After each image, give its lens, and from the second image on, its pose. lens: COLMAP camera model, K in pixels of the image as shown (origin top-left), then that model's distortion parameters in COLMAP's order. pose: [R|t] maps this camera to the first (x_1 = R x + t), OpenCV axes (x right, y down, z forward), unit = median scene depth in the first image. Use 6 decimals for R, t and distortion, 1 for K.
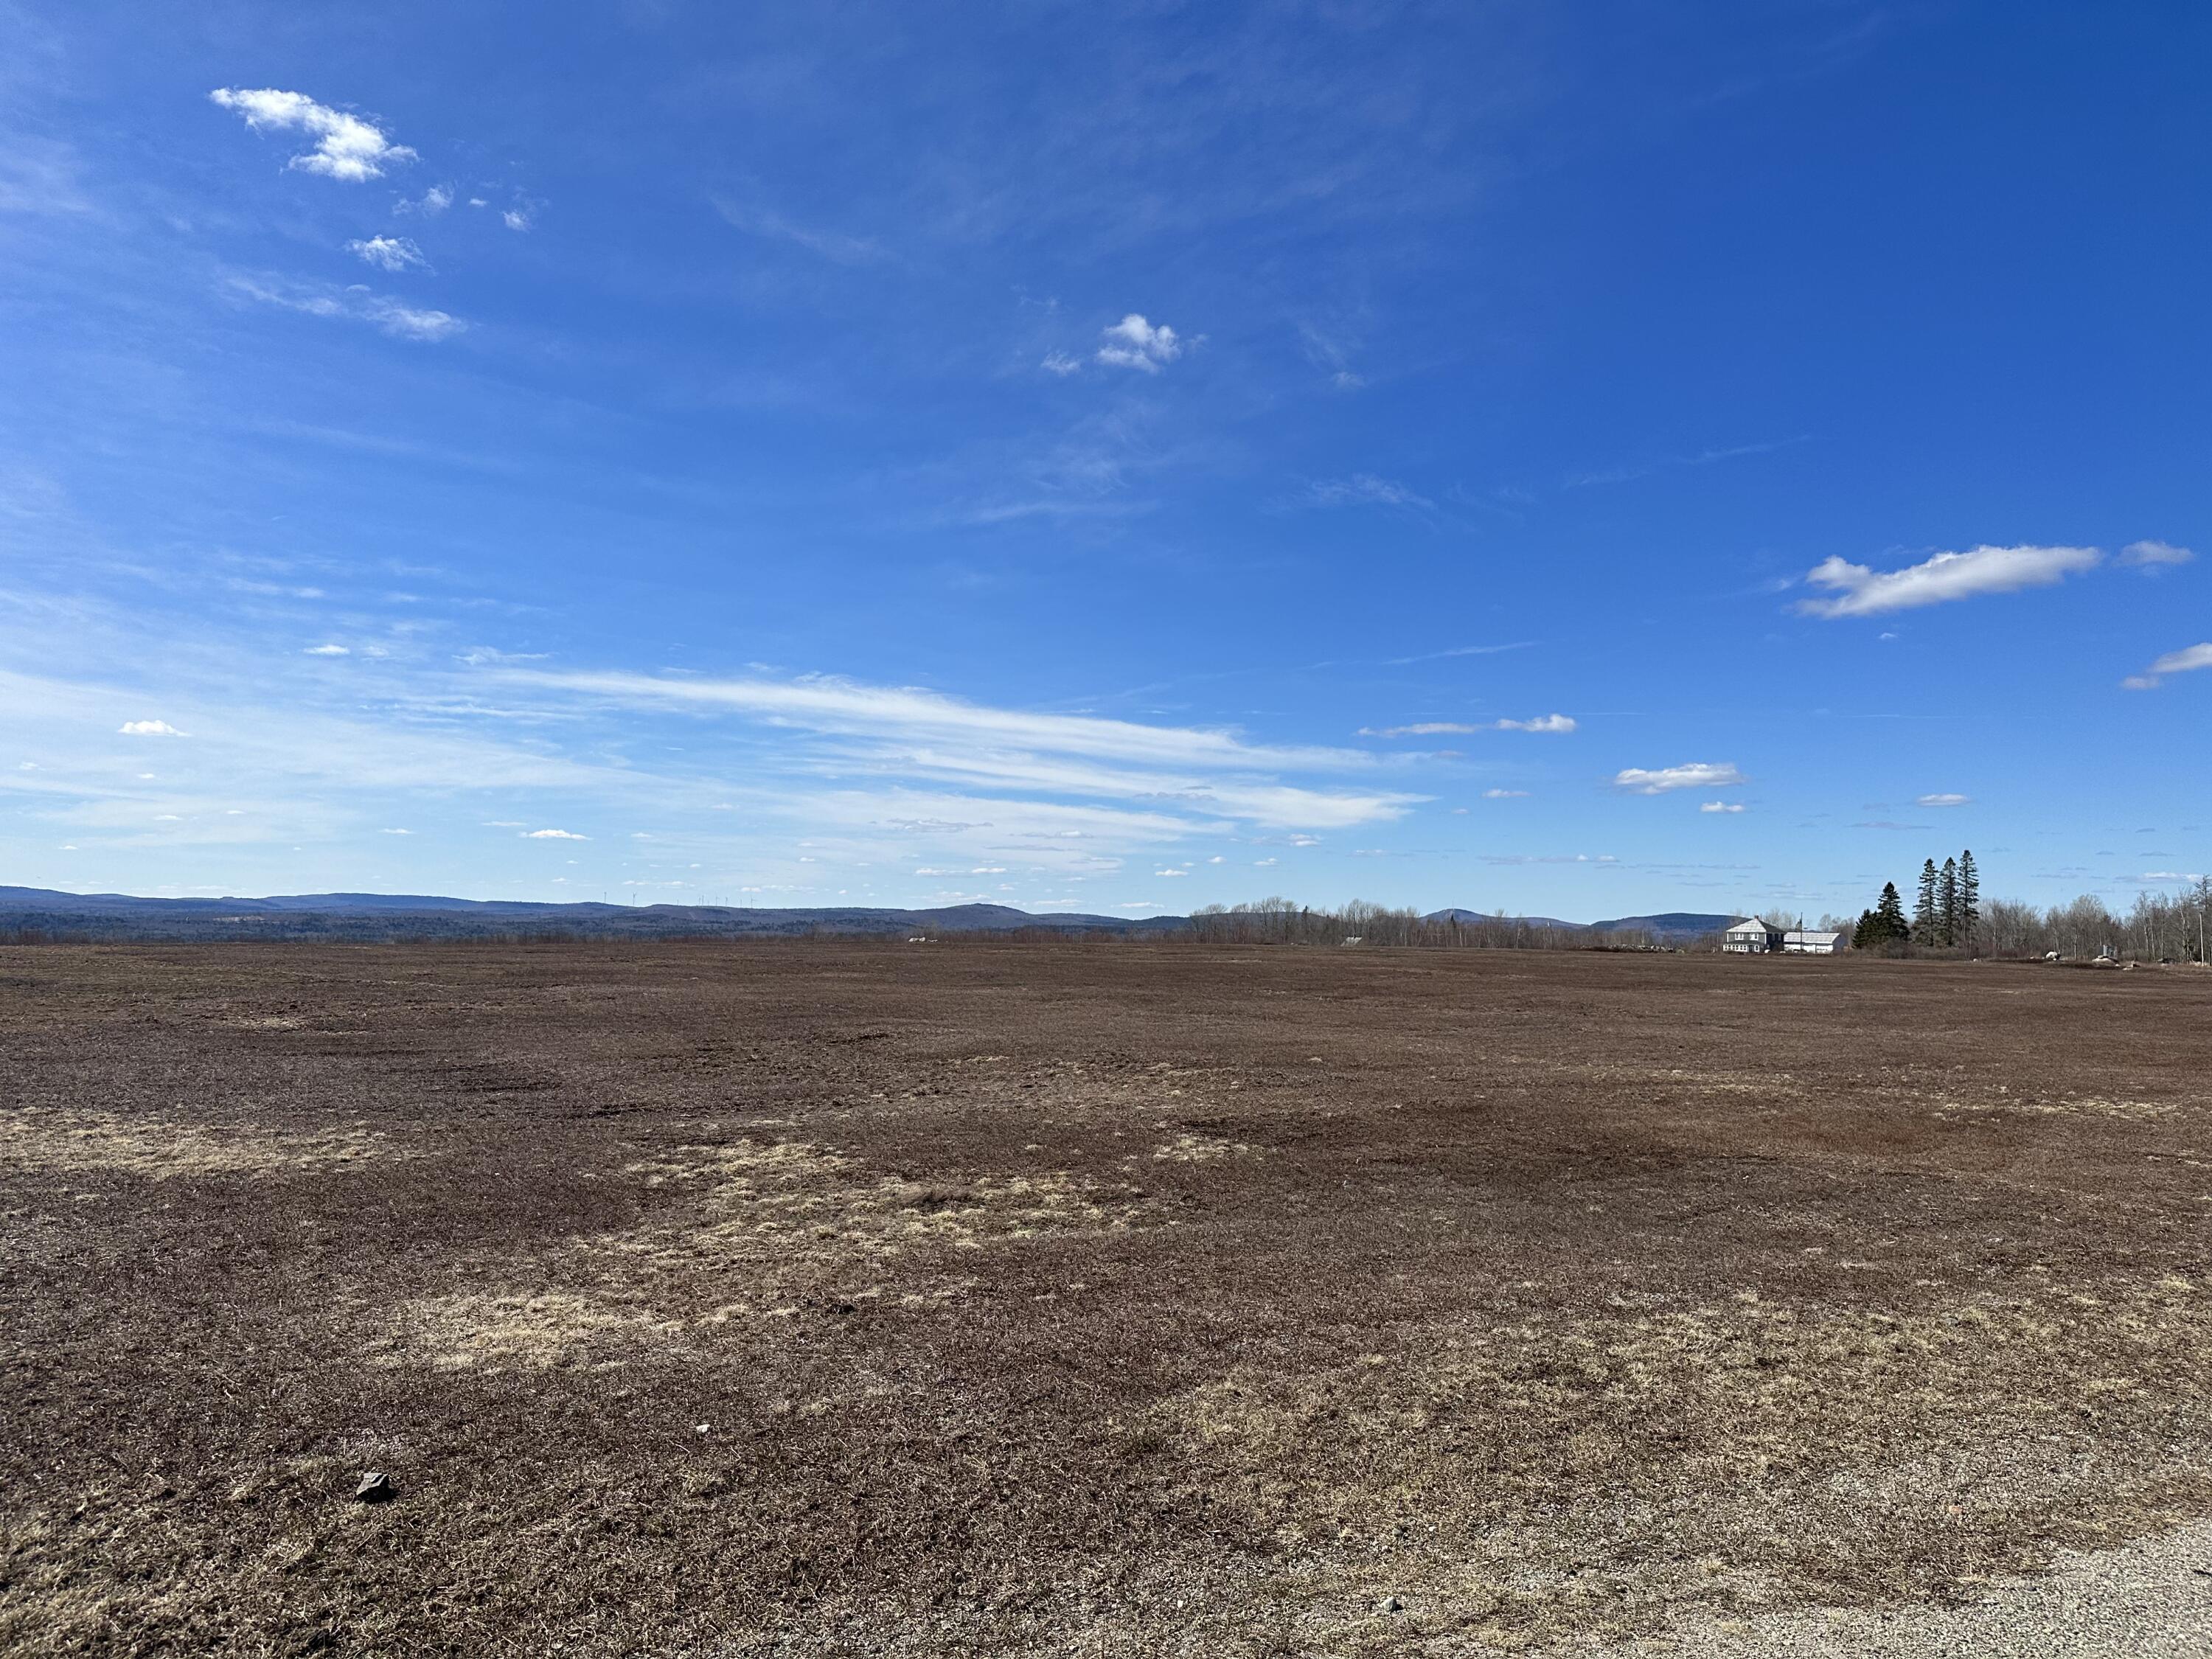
lens RADIAL K [[1563.5, 0, 1106.0], [0, 1563.5, 829.5], [0, 0, 1]] dist [0.161090, -0.285080]
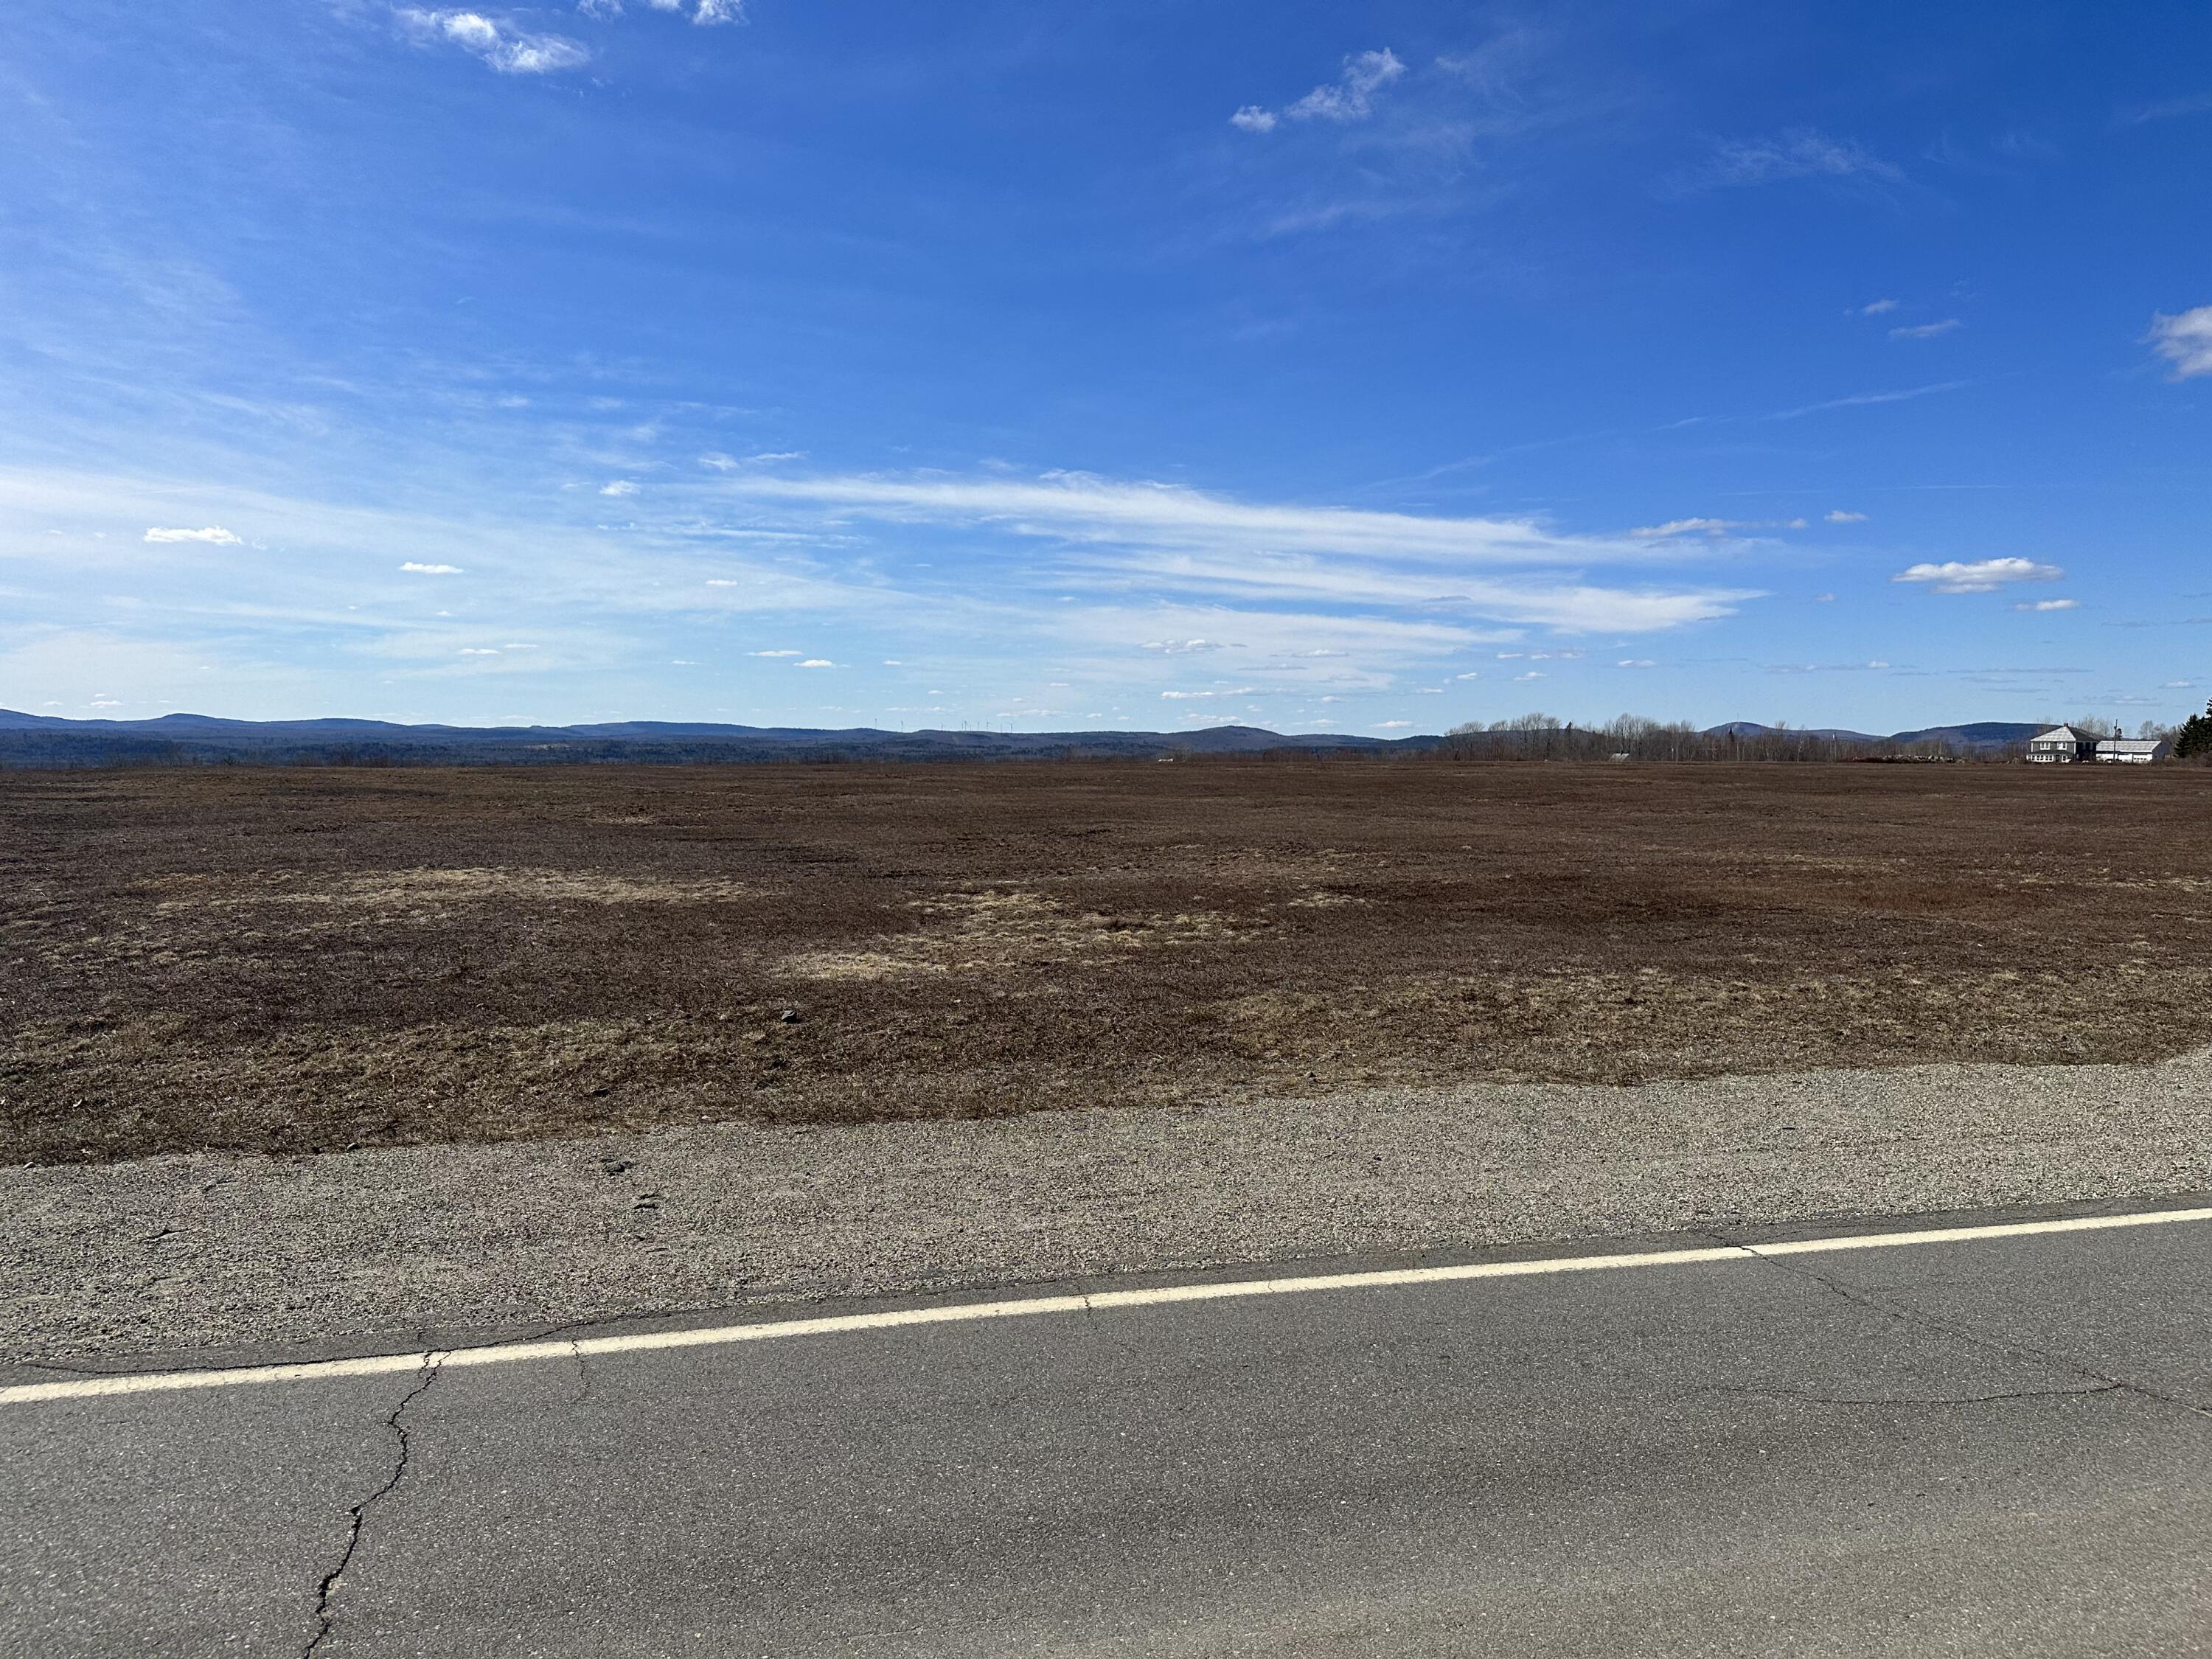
lens RADIAL K [[1563.5, 0, 1106.0], [0, 1563.5, 829.5], [0, 0, 1]] dist [0.161090, -0.285080]
pose [[0.987011, -0.002918, -0.160627, 0.070121], [0.021097, 0.993530, 0.111591, -0.004906], [0.159262, -0.113530, 0.980687, -0.243989]]
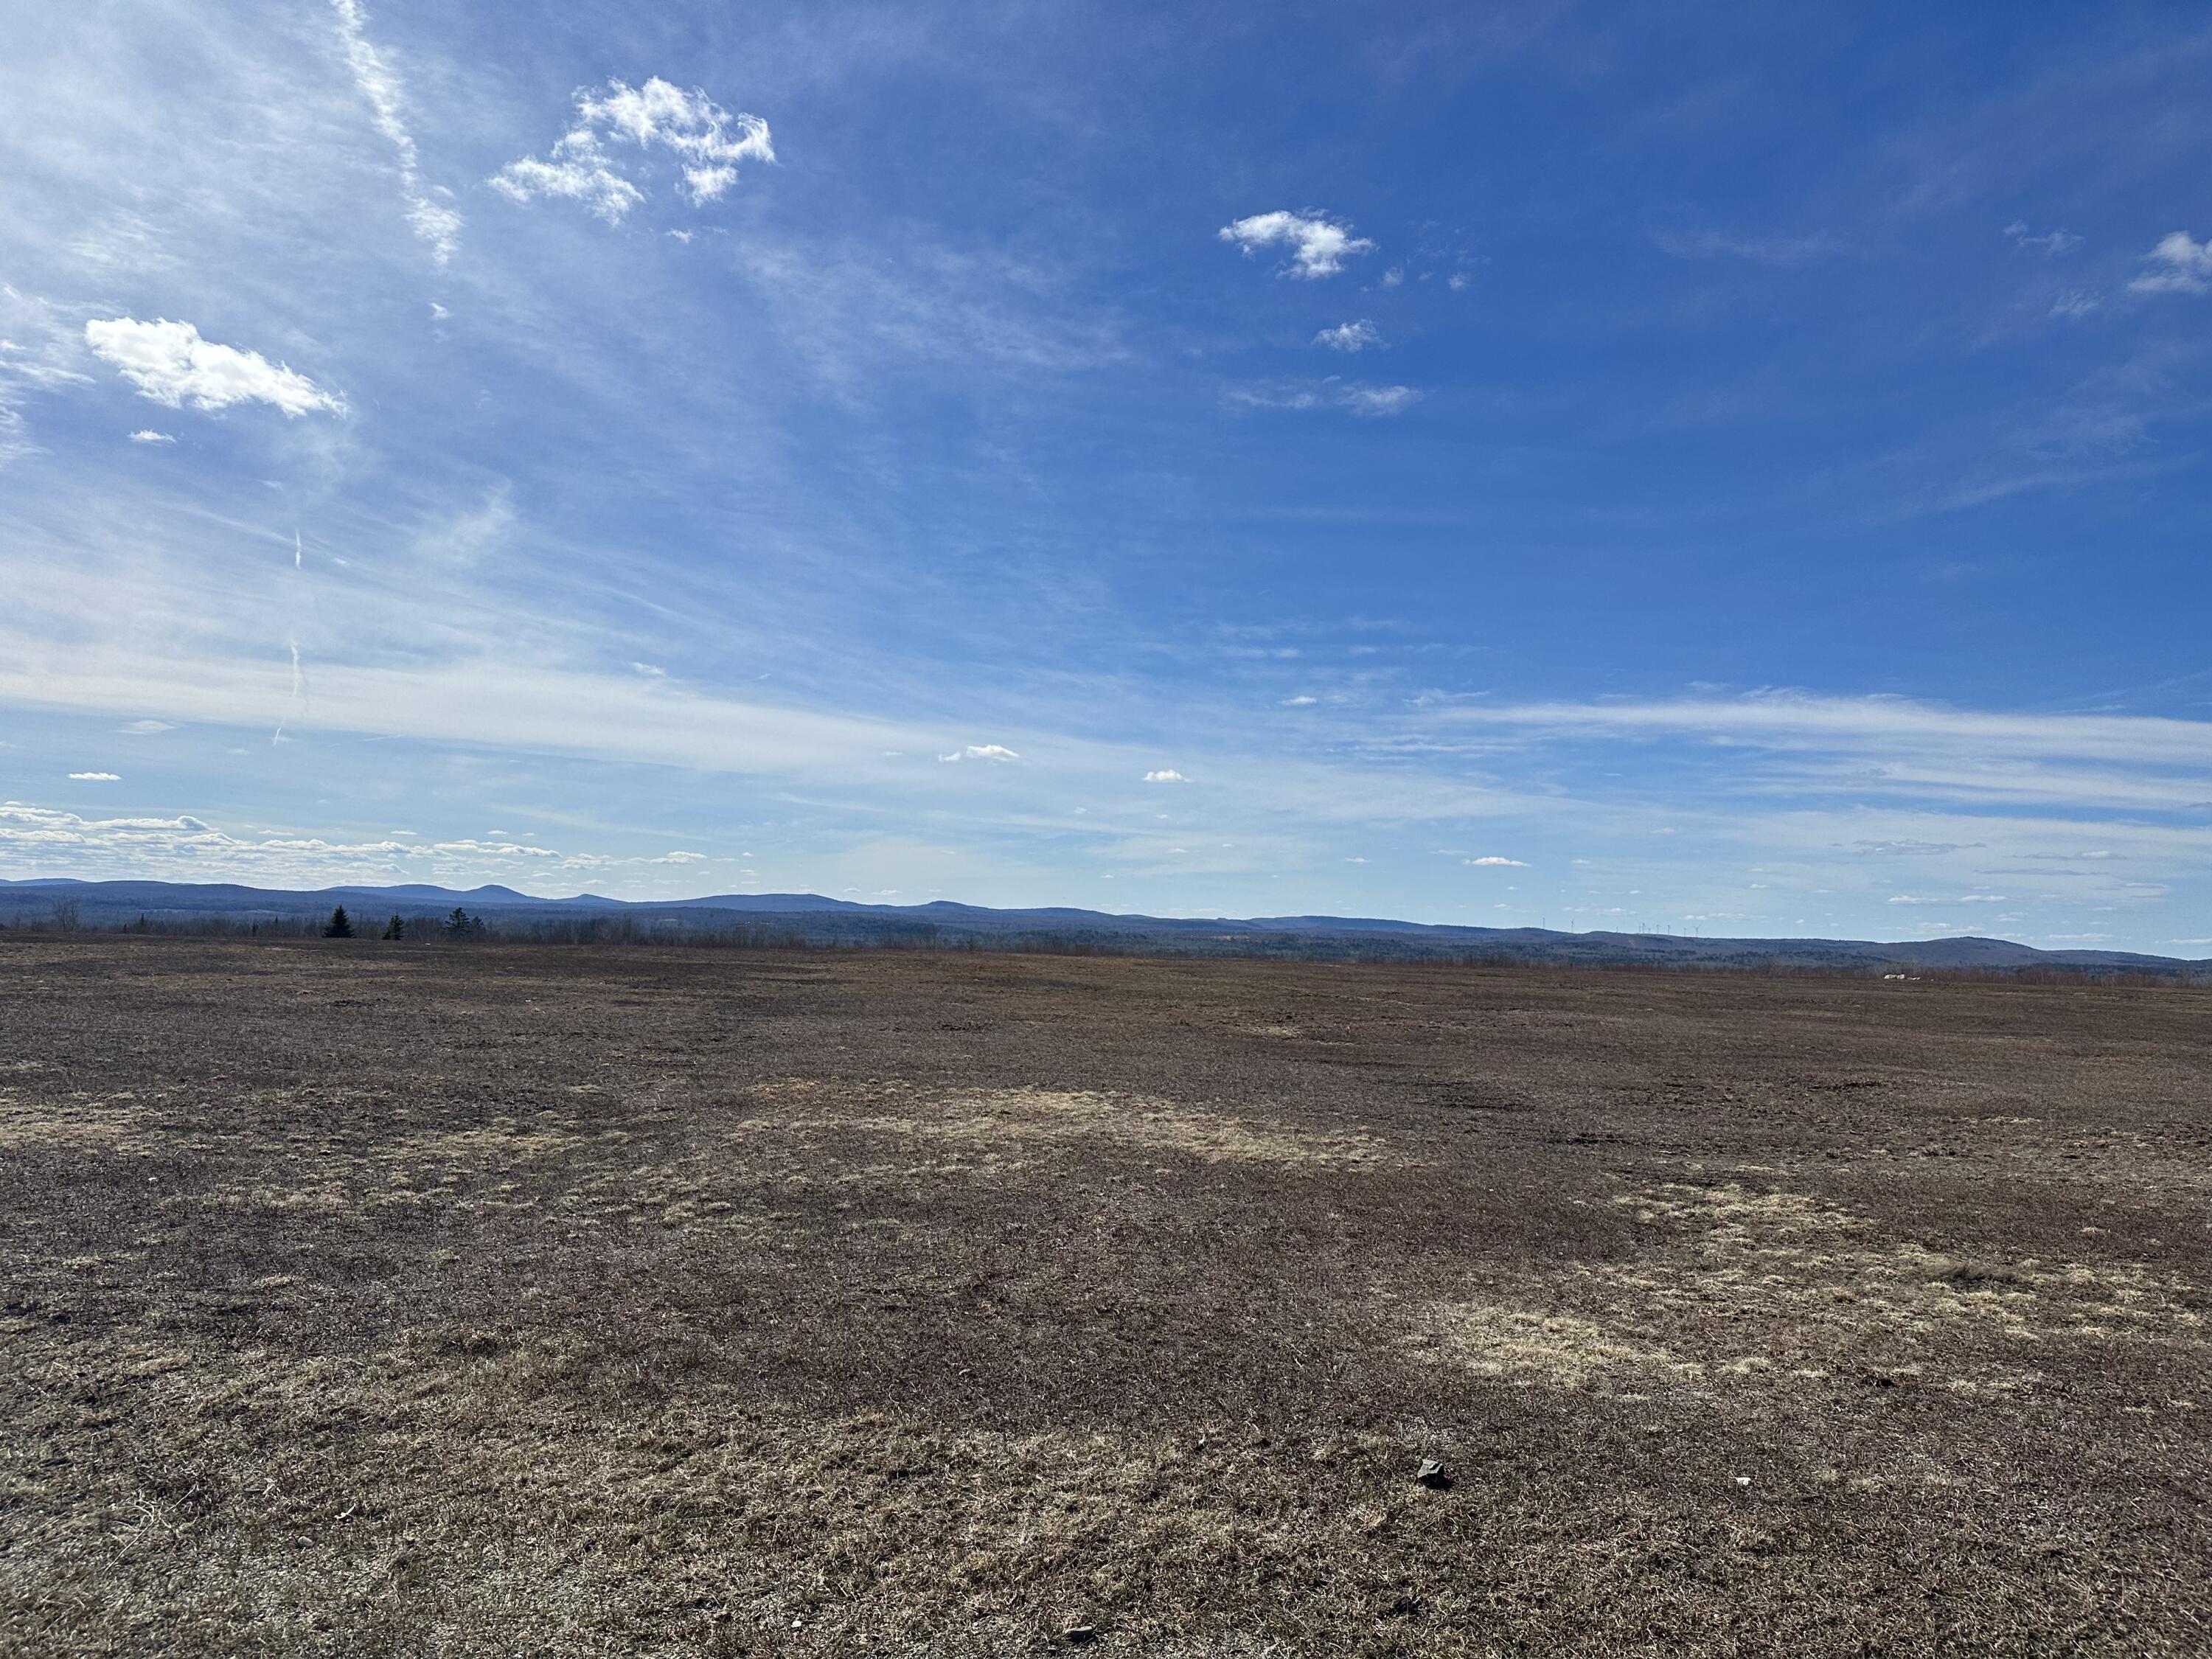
lens RADIAL K [[1553.4, 0, 1087.2], [0, 1553.4, 817.0], [0, 0, 1]] dist [0.105018, -0.158817]
pose [[0.831335, -0.027390, -0.555096, -0.013848], [0.013419, 0.999483, -0.029221, -0.002552], [0.555609, 0.016843, 0.831273, -0.010729]]
